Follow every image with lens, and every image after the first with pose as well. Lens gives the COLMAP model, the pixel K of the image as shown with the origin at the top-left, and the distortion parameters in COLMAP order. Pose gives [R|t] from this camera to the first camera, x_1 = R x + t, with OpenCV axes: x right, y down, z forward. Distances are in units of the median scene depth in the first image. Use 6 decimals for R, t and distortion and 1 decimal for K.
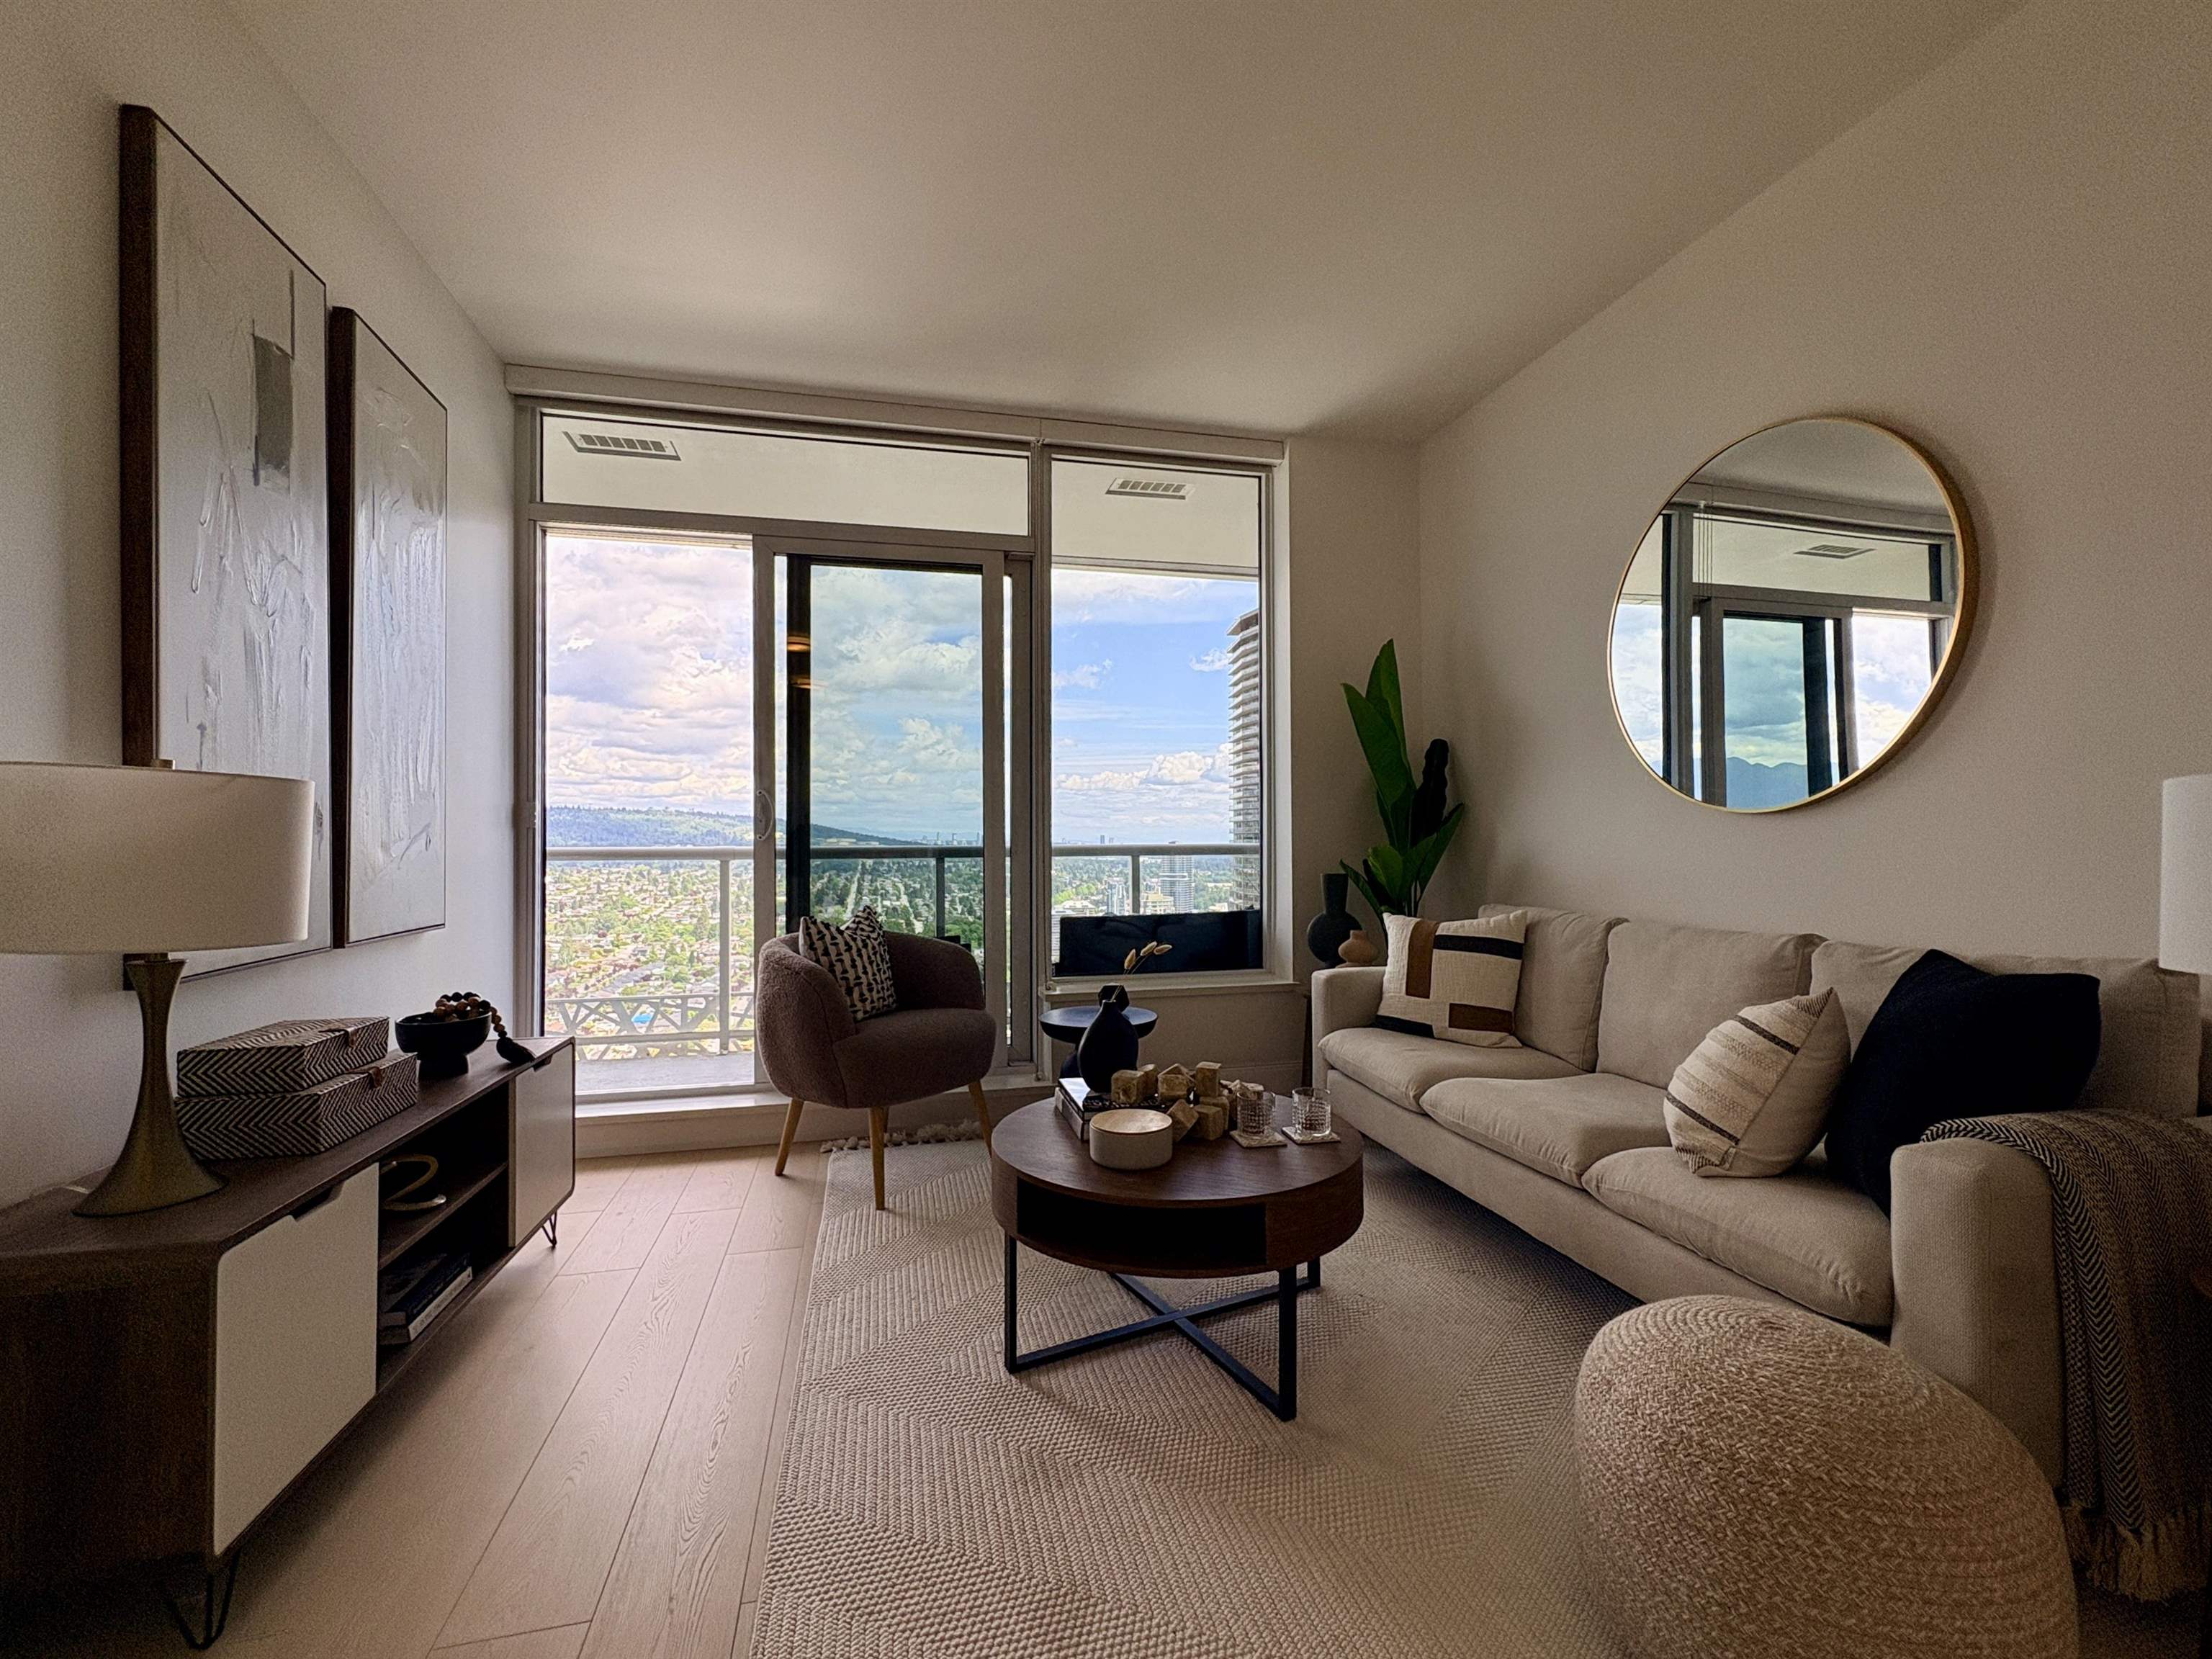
lens RADIAL K [[919.5, 0, 1086.1], [0, 919.5, 849.1], [0, 0, 1]] dist [0.002359, -0.000080]
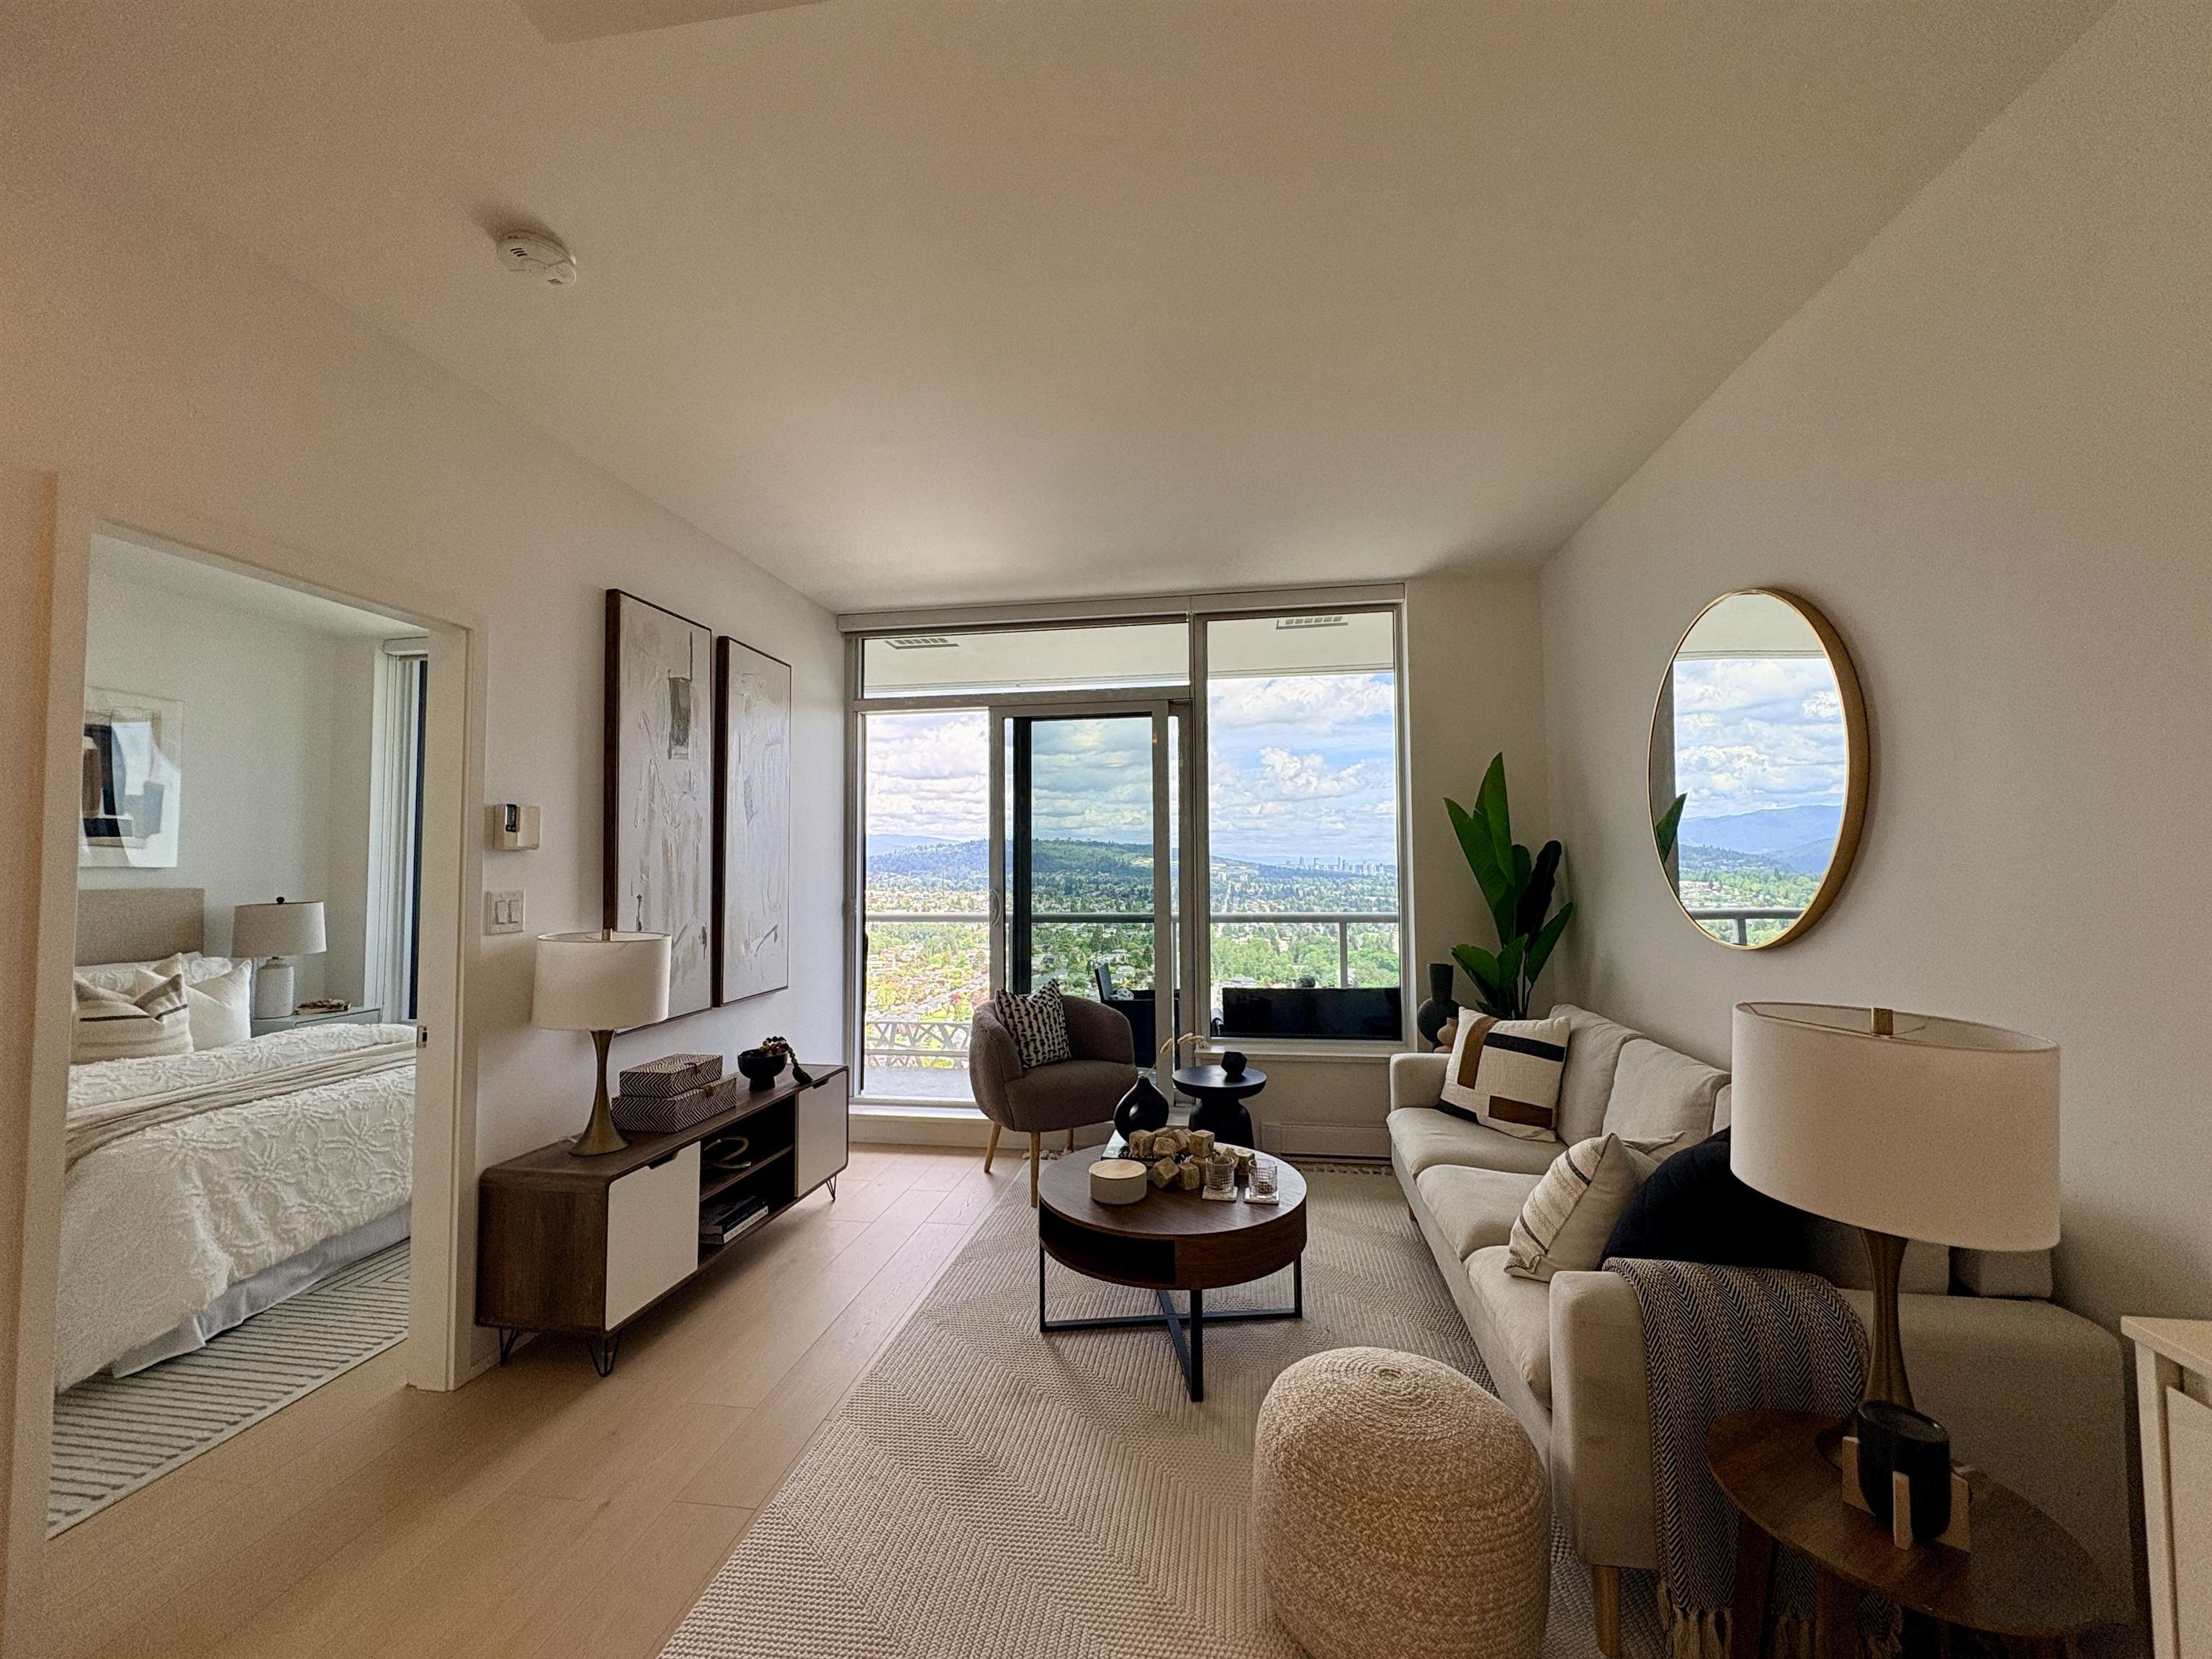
lens RADIAL K [[889.2, 0, 1149.5], [0, 889.2, 836.5], [0, 0, 1]] dist [-0.000930, -0.000215]
pose [[0.929599, -0.010009, -0.368436, 0.435715], [0.000649, 0.999674, -0.025520, -0.133073], [0.368572, 0.023484, 0.929303, -0.196638]]
